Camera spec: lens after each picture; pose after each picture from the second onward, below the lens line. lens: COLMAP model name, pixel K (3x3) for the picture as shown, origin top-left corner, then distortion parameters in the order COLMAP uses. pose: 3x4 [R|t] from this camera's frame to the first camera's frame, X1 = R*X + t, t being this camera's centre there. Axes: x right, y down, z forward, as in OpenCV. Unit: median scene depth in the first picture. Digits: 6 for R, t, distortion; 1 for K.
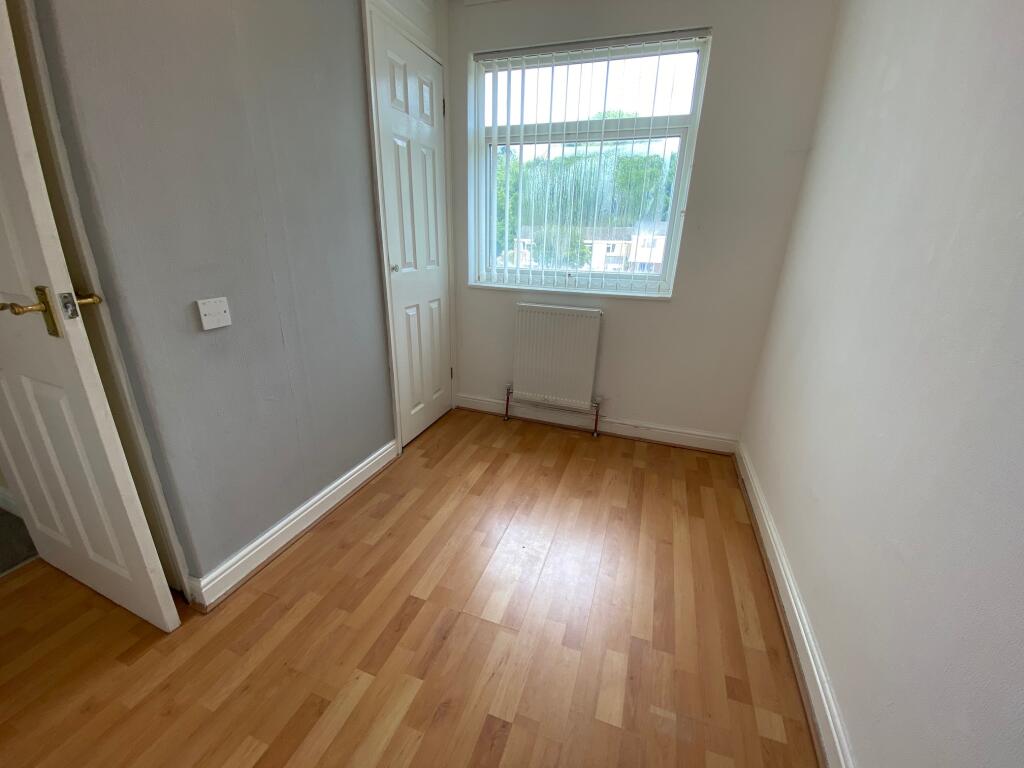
lens RADIAL K [[421.2, 0, 509.2], [0, 421.2, 383.4], [0, 0, 1]] dist [0.025587, 0.000130]
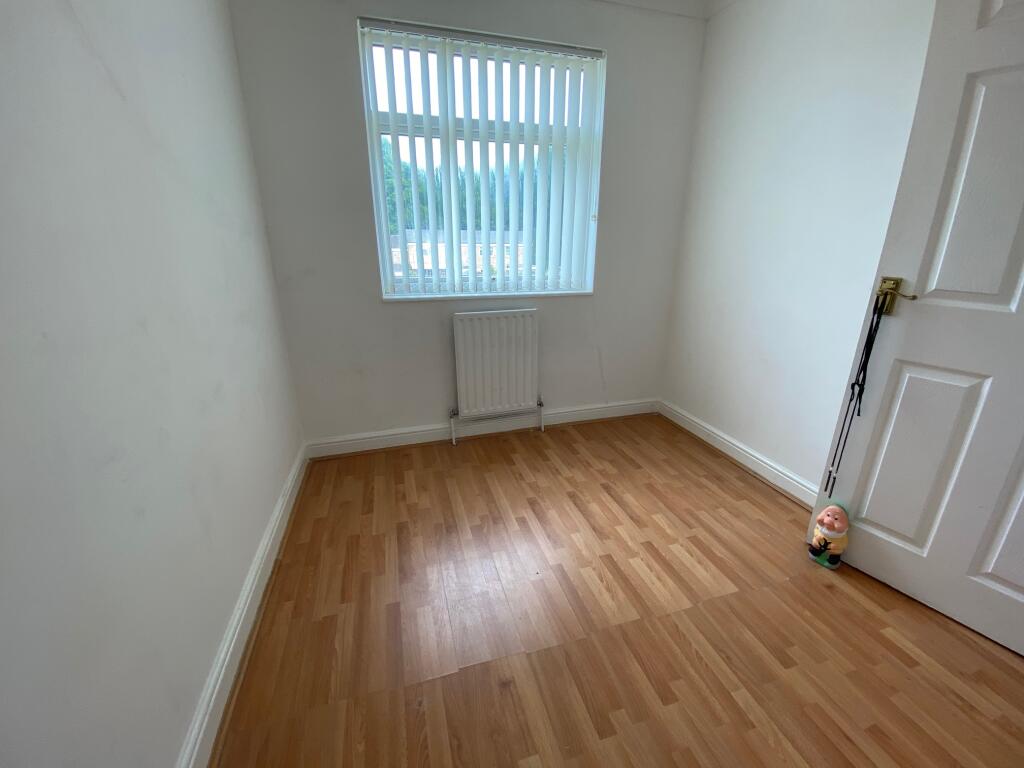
lens RADIAL K [[421.2, 0, 510.2], [0, 421.2, 382.1], [0, 0, 1]] dist [0.025587, 0.000130]
pose [[0.803767, -0.214630, 0.554880, -0.416872], [0.224327, 0.973154, 0.051473, -0.066496], [-0.551031, 0.083102, 0.830336, 0.202395]]
